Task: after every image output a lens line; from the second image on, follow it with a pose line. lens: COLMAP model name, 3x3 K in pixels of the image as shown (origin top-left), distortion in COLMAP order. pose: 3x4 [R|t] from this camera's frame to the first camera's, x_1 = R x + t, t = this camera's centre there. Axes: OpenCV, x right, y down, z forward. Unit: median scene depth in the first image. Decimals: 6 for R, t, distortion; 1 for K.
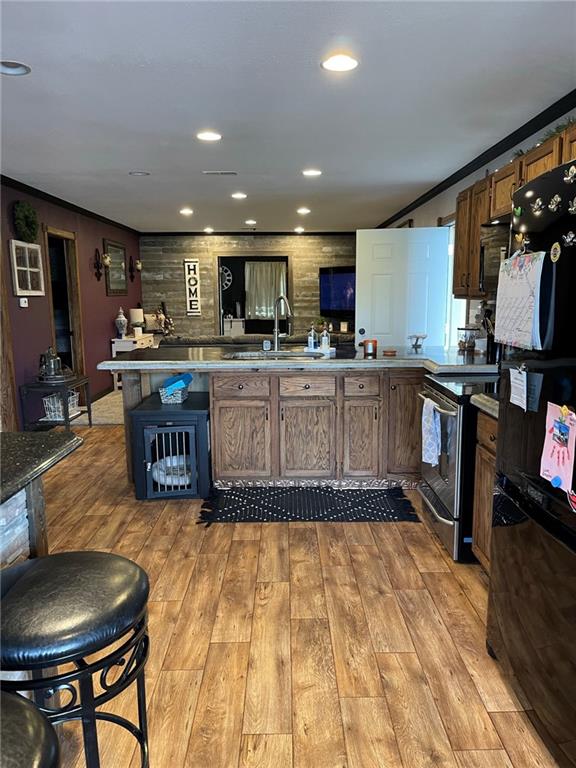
lens RADIAL K [[577.4, 0, 289.3], [0, 577.4, 381.9], [0, 0, 1]] dist [0.052200, -0.058006]
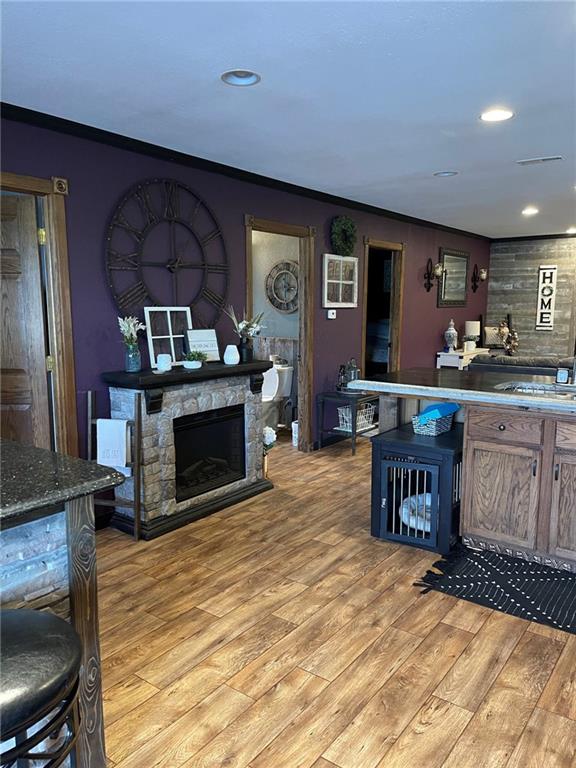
lens RADIAL K [[577.4, 0, 283.7], [0, 577.4, 386.7], [0, 0, 1]] dist [0.052200, -0.058006]
pose [[0.798677, 0.096065, -0.594042, 0.140356], [-0.100496, 0.994605, 0.025728, -0.036574], [0.593309, 0.039151, 0.804022, 0.181364]]
